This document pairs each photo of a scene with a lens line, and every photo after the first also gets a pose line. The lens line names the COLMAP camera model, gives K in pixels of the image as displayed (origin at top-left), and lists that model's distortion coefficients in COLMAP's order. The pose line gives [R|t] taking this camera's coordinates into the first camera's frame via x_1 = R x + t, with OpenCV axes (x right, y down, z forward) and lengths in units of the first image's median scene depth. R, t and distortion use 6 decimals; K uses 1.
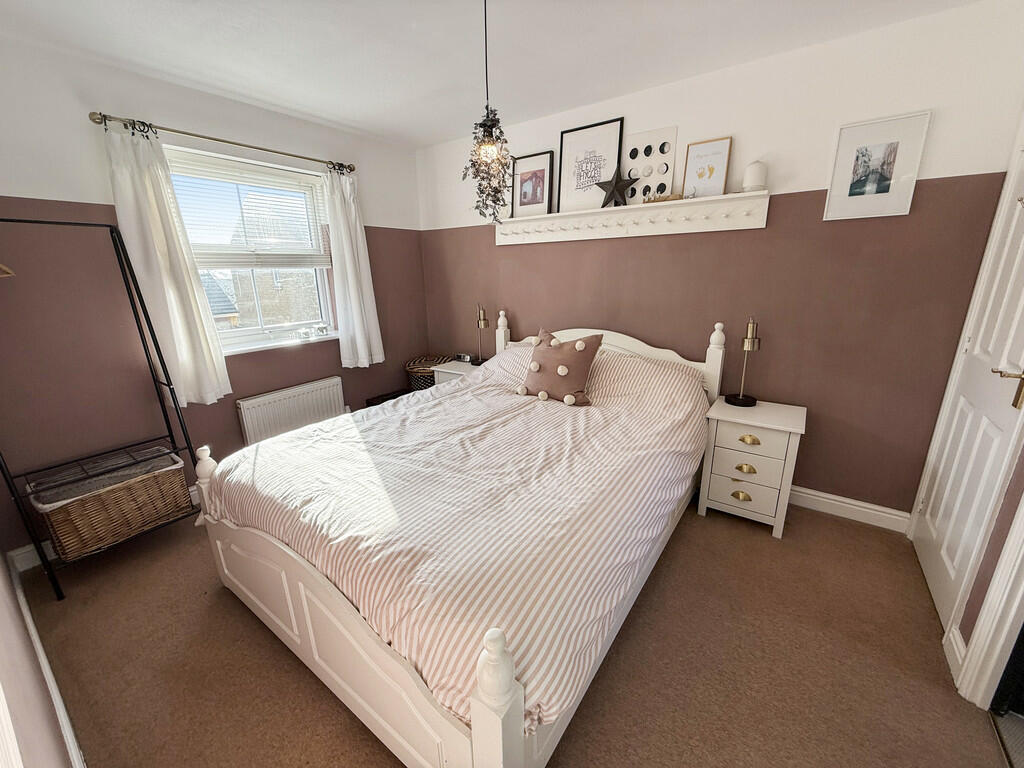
lens RADIAL K [[409.9, 0, 508.6], [0, 409.9, 387.2], [0, 0, 1]] dist [0.001243, -0.000074]
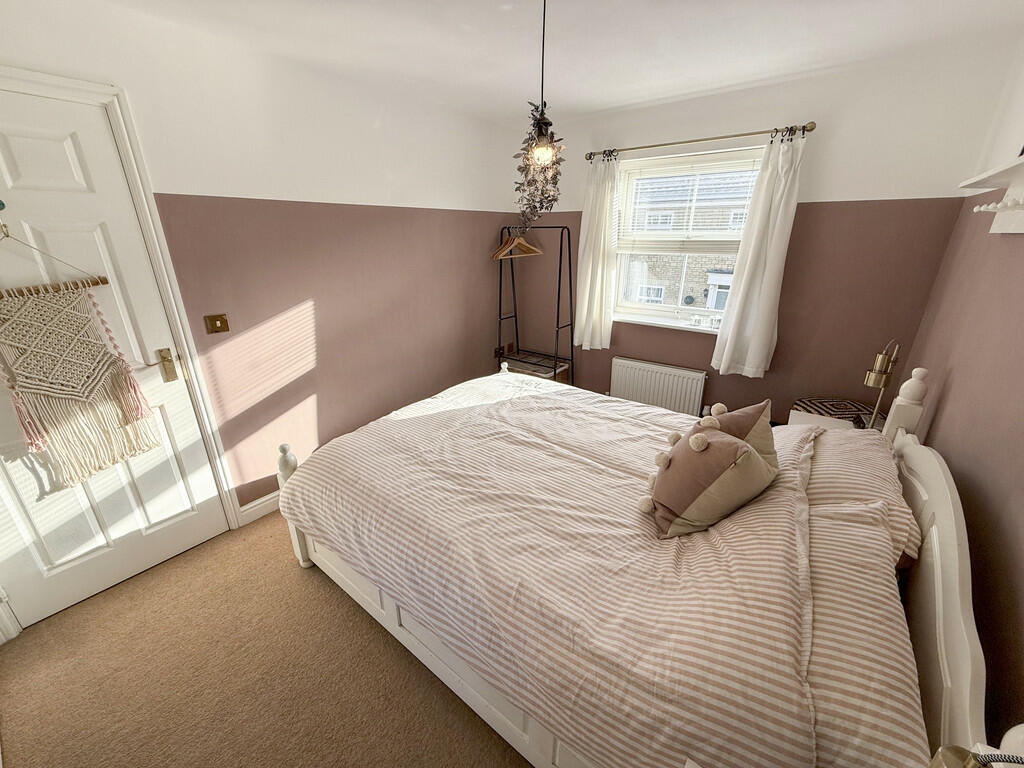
lens RADIAL K [[409.9, 0, 507.5], [0, 409.9, 385.1], [0, 0, 1]] dist [0.001243, -0.000074]
pose [[-0.046346, 0.365509, -0.929653, 0.746624], [-0.272869, 0.890626, 0.363769, -0.333402], [0.960934, 0.270533, 0.058459, 0.780988]]
